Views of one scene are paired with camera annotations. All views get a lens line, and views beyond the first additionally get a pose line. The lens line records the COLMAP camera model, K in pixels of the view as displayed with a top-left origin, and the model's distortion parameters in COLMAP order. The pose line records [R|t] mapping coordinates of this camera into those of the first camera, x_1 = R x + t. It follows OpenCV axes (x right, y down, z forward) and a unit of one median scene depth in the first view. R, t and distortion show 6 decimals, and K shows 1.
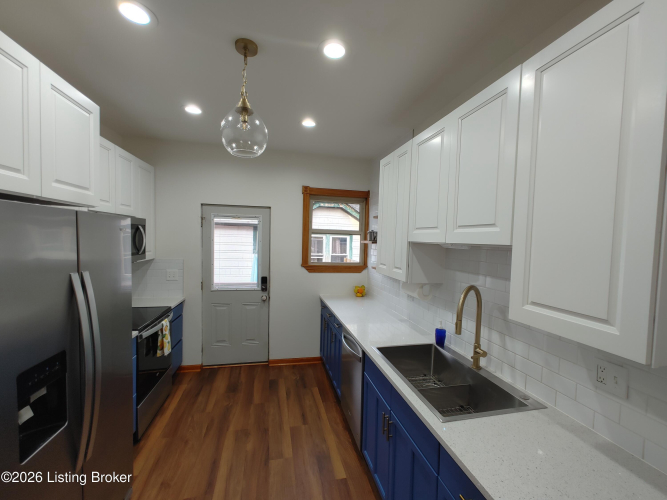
lens RADIAL K [[281.4, 0, 335.2], [0, 281.4, 253.8], [0, 0, 1]] dist [0.008483, 0.000356]
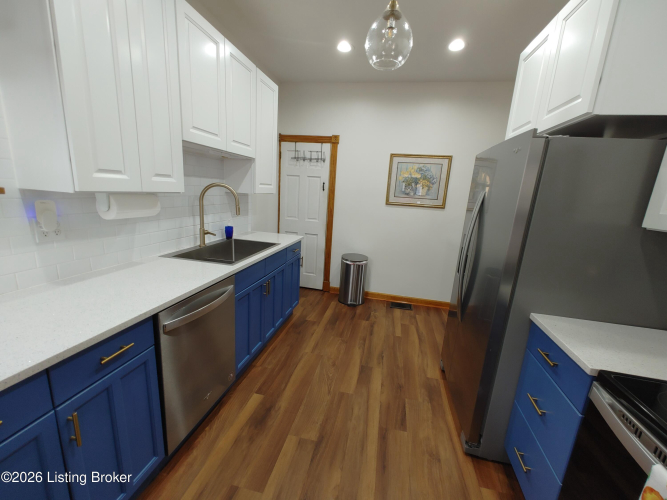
lens RADIAL K [[281.4, 0, 333.1], [0, 281.4, 253.2], [0, 0, 1]] dist [0.008483, 0.000356]
pose [[-0.899498, -0.180868, 0.397731, -0.398038], [-0.069199, 0.957779, 0.279052, 0.007006], [-0.431411, 0.223484, -0.874036, 1.253326]]
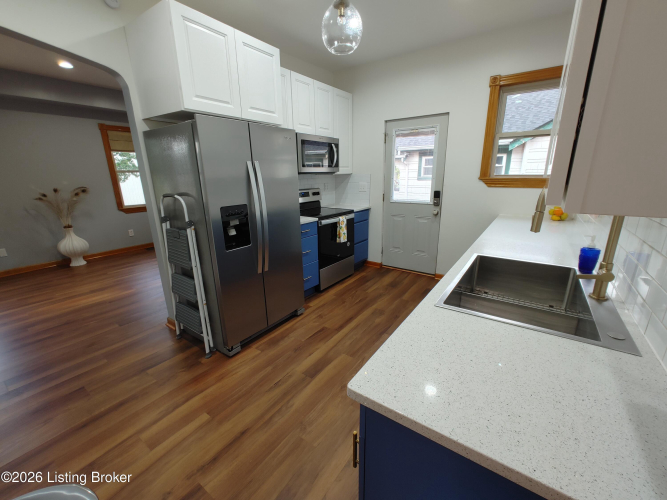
lens RADIAL K [[281.4, 0, 336.8], [0, 281.4, 252.3], [0, 0, 1]] dist [0.008483, 0.000356]
pose [[0.667821, 0.169029, -0.724876, 0.359574], [-0.007534, 0.975359, 0.220496, 0.104188], [0.744284, -0.141790, 0.652638, 0.090614]]
